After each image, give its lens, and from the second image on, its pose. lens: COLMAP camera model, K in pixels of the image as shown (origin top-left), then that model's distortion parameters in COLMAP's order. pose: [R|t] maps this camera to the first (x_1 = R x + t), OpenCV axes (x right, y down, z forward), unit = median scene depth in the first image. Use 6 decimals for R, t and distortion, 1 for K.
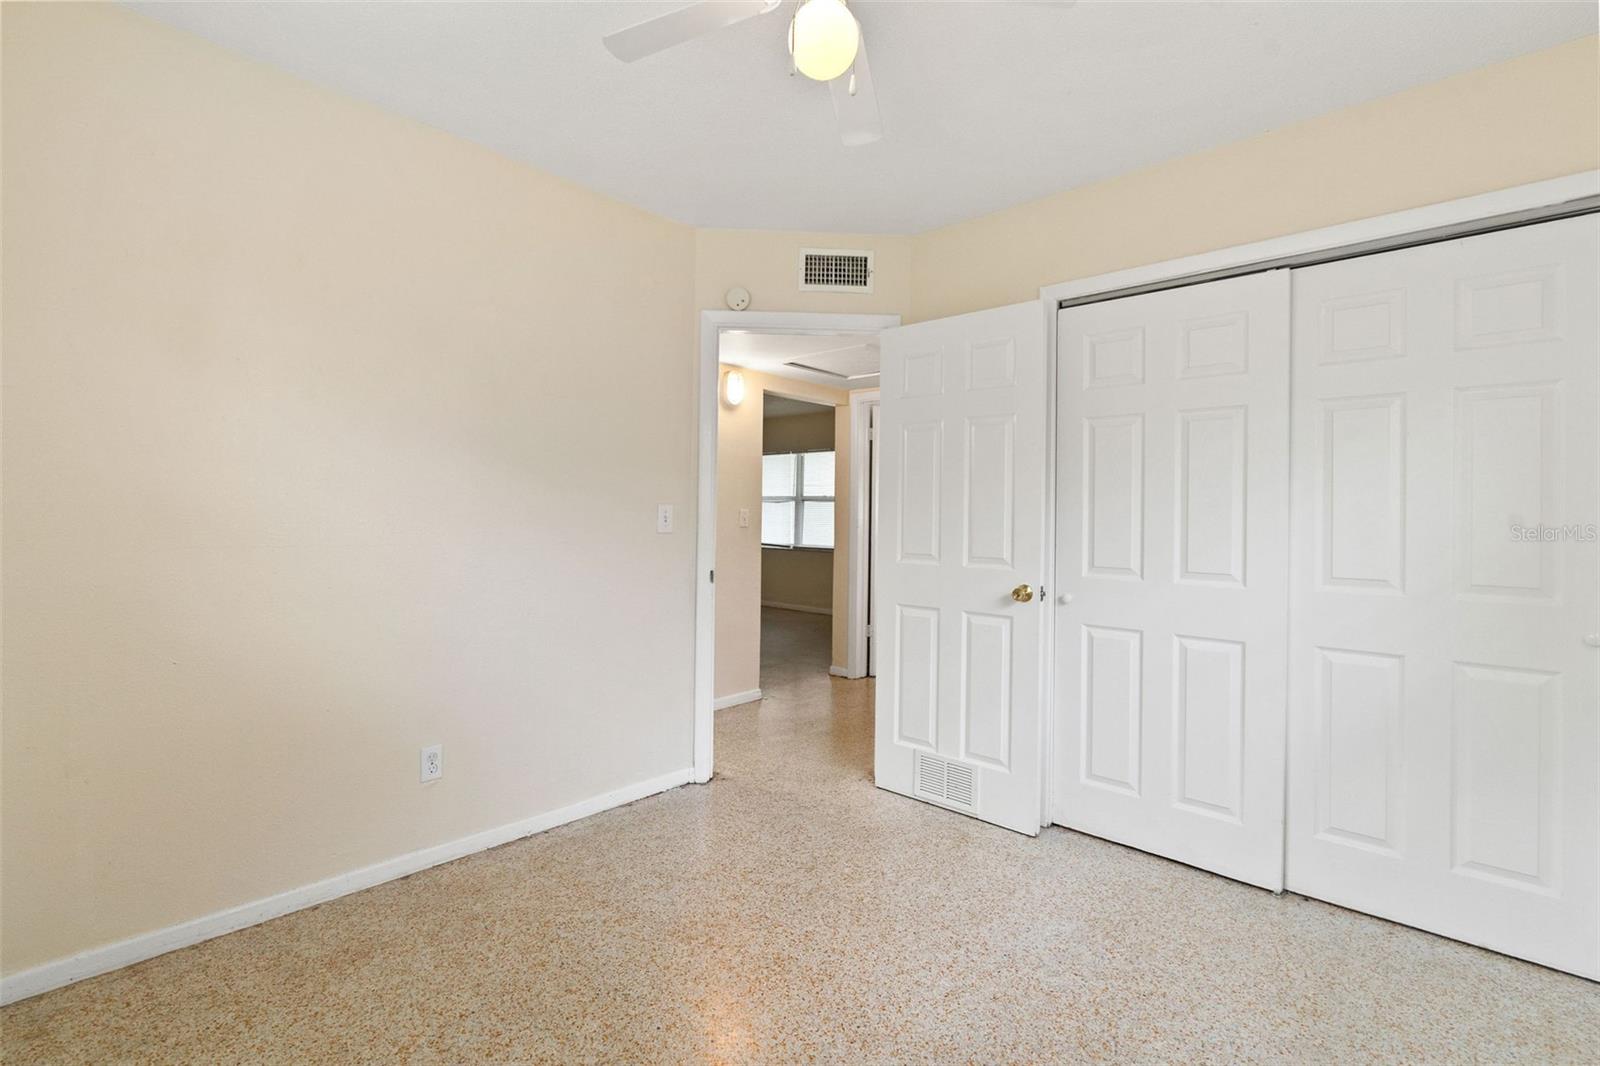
lens RADIAL K [[729.6, 0, 799.7], [0, 729.6, 525.8], [0, 0, 1]] dist [-0.018904, -0.000192]
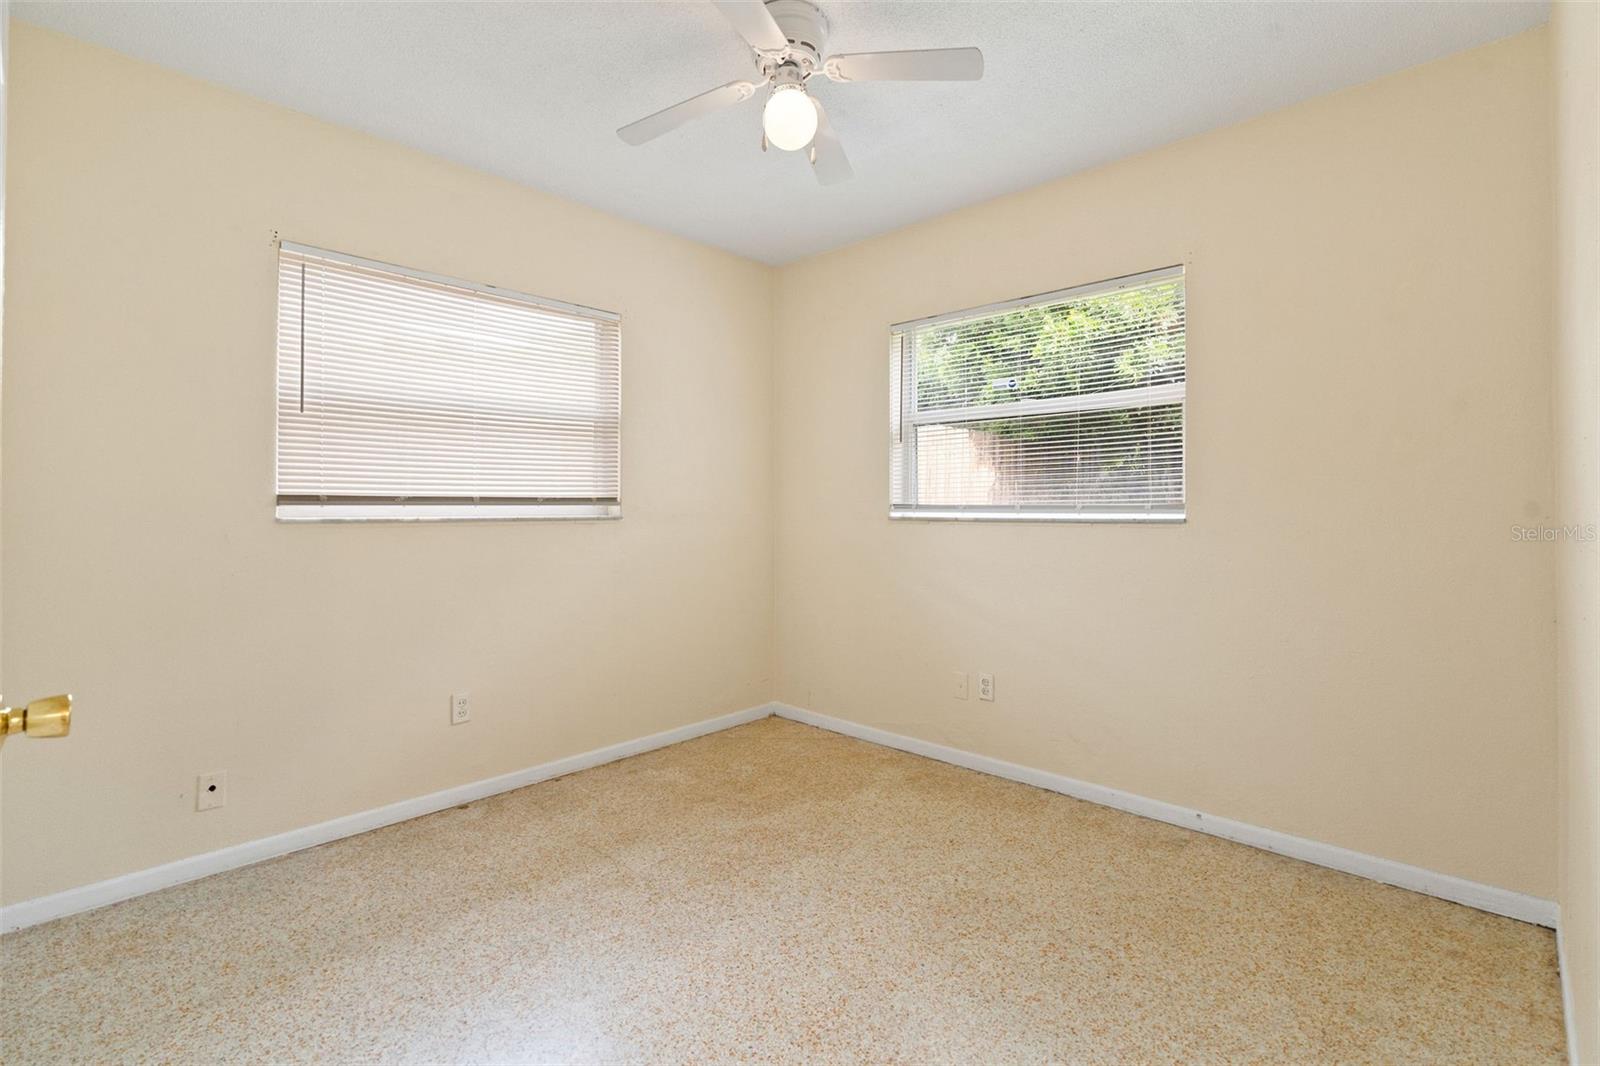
lens RADIAL K [[729.6, 0, 800.1], [0, 729.6, 523.9], [0, 0, 1]] dist [-0.018904, -0.000192]
pose [[-0.999498, -0.017946, 0.026118, -0.025850], [-0.017159, 0.999402, 0.030023, 0.001880], [-0.026641, 0.029560, -0.999208, 1.947963]]
